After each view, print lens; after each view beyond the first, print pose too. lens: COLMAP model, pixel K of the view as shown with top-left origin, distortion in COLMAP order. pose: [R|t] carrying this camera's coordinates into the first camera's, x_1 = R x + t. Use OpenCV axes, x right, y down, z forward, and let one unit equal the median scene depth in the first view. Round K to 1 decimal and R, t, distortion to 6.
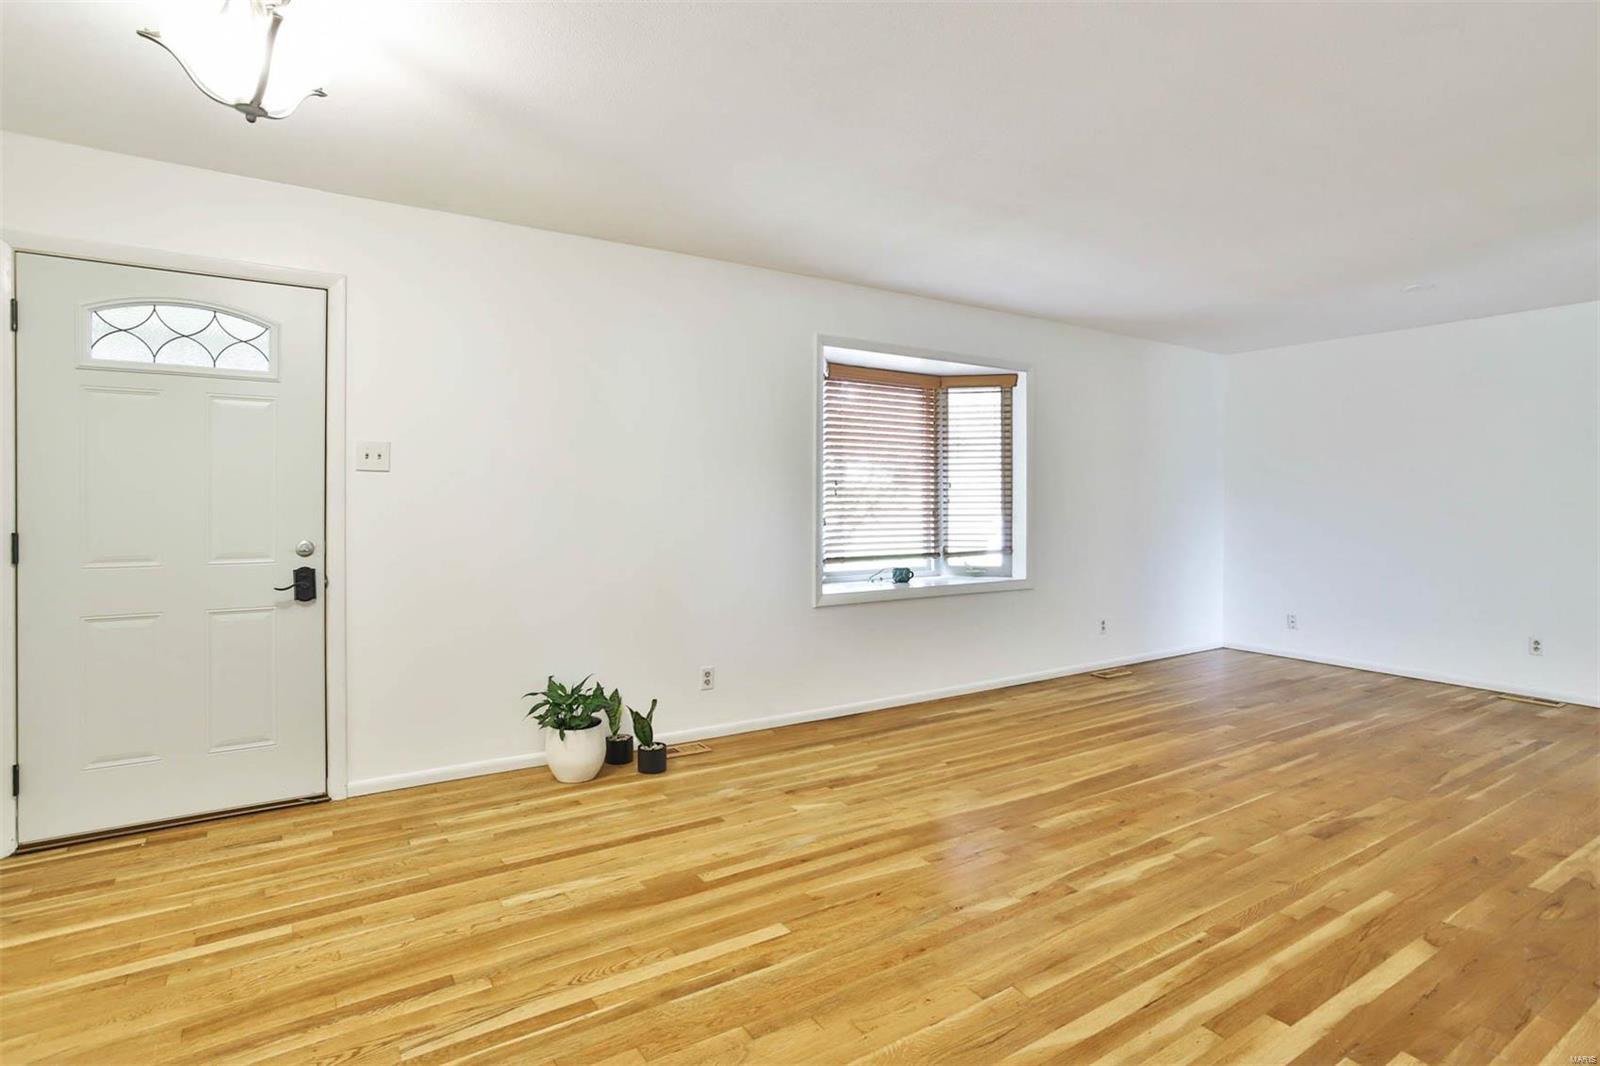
lens RADIAL K [[806.7, 0, 796.6], [0, 806.7, 509.2], [0, 0, 1]] dist [-0.044237, 0.021611]
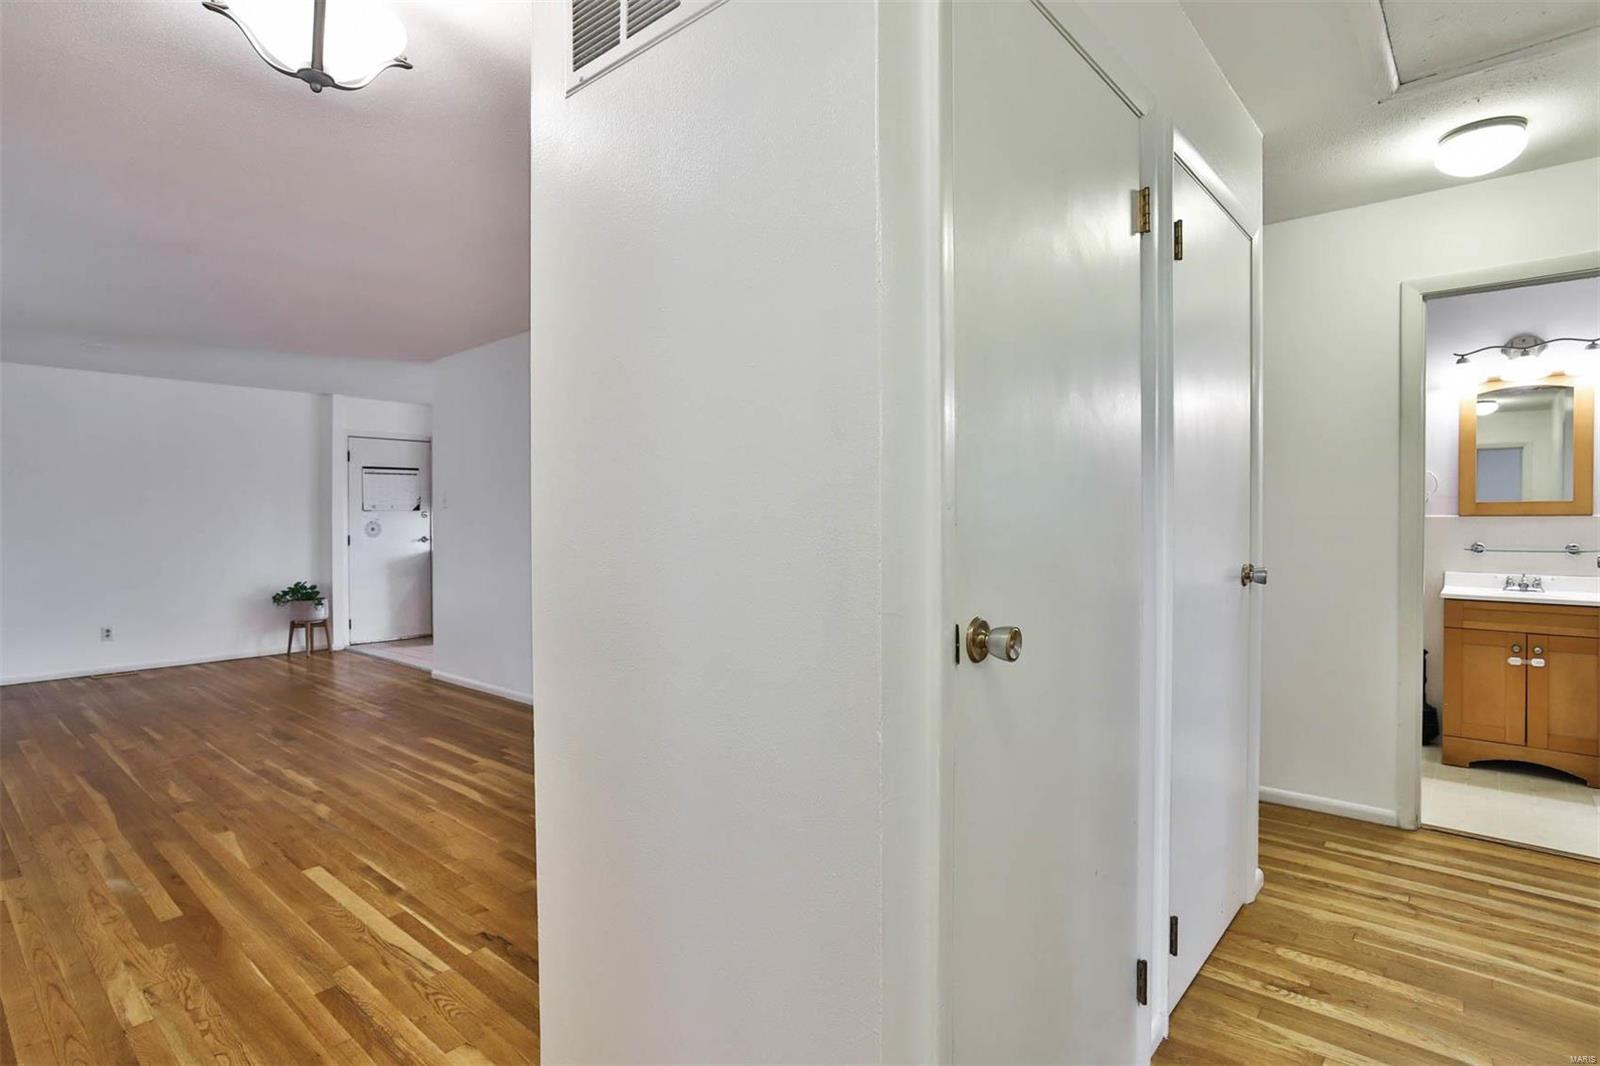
lens RADIAL K [[816.2, 0, 800.0], [0, 816.2, 533.0], [0, 0, 1]] dist [-0.040640, 0.022944]
pose [[-0.277058, -0.018127, 0.960682, -1.073544], [0.015299, 0.999612, 0.023274, -0.006373], [-0.960731, 0.021146, -0.276673, 0.467353]]
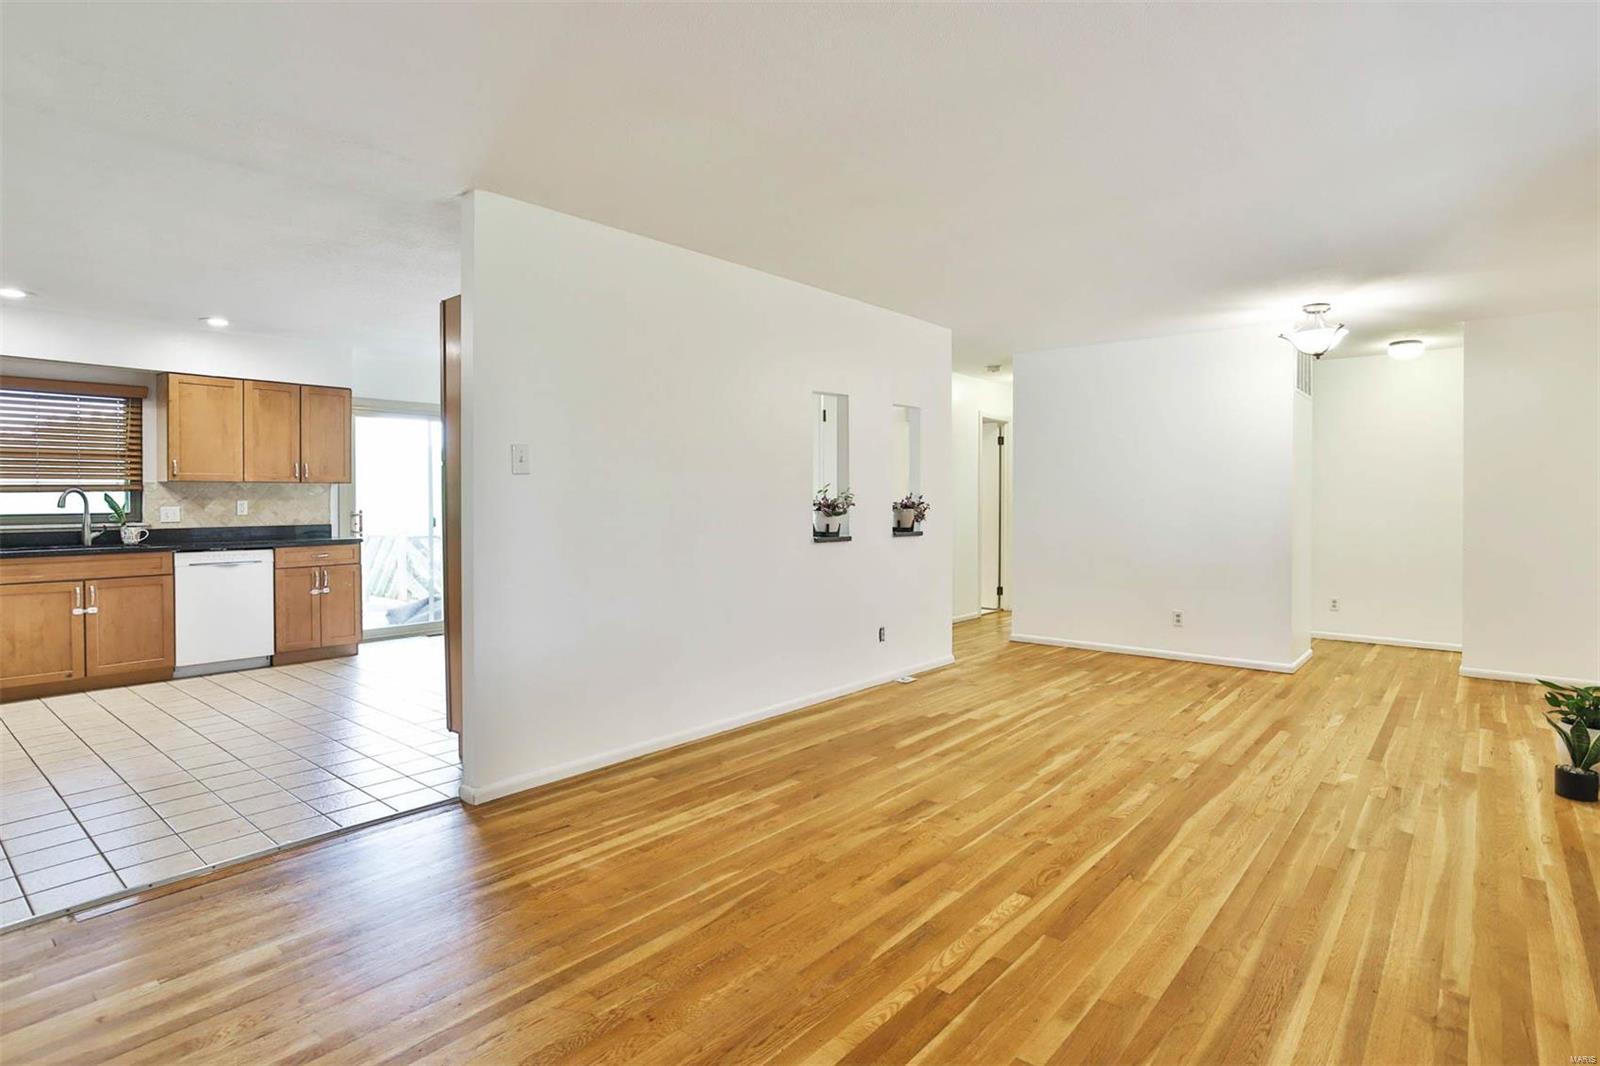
lens RADIAL K [[829.8, 0, 808.2], [0, 829.8, 449.8], [0, 0, 1]] dist [-0.047326, 0.024243]
pose [[-0.954734, -0.021926, -0.296651, 1.141711], [-0.007506, 0.998738, -0.049662, -0.016380], [0.297366, -0.045187, -0.953694, 2.016114]]
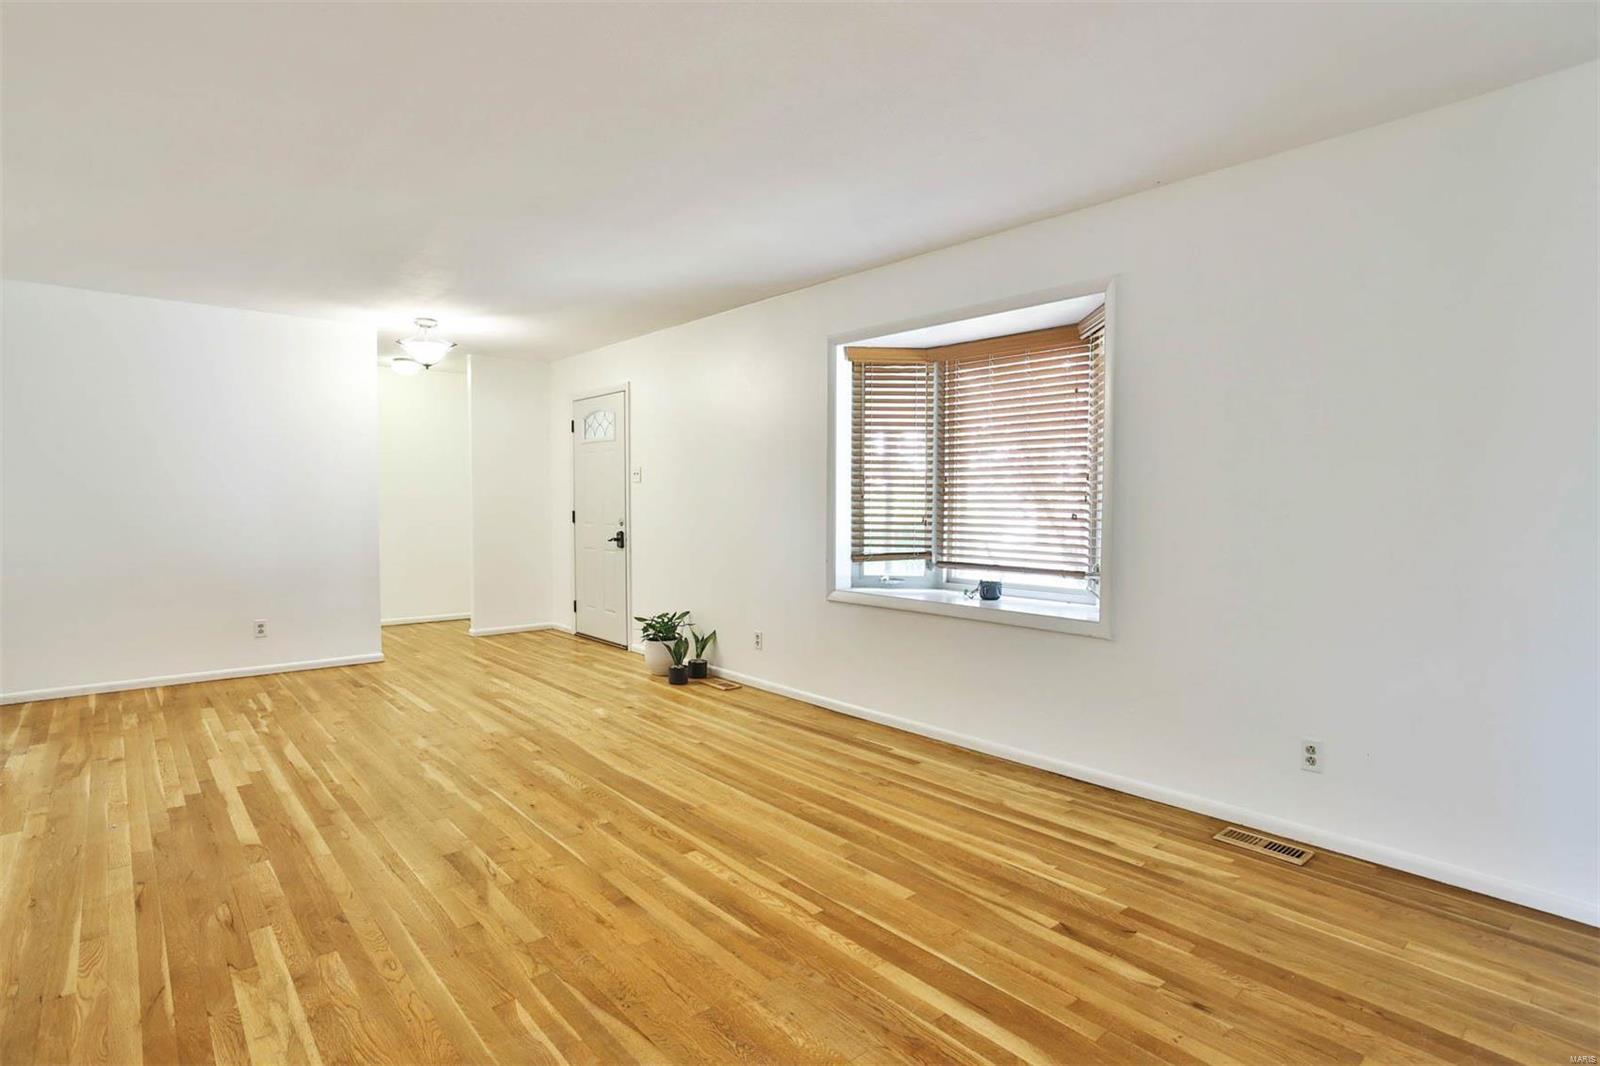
lens RADIAL K [[816.2, 0, 800.0], [0, 816.2, 533.0], [0, 0, 1]] dist [-0.040640, 0.022944]
pose [[0.144180, 0.038071, -0.988819, 1.602893], [-0.015623, 0.999223, 0.036194, -0.004142], [0.989428, 0.010230, 0.144662, 1.234144]]
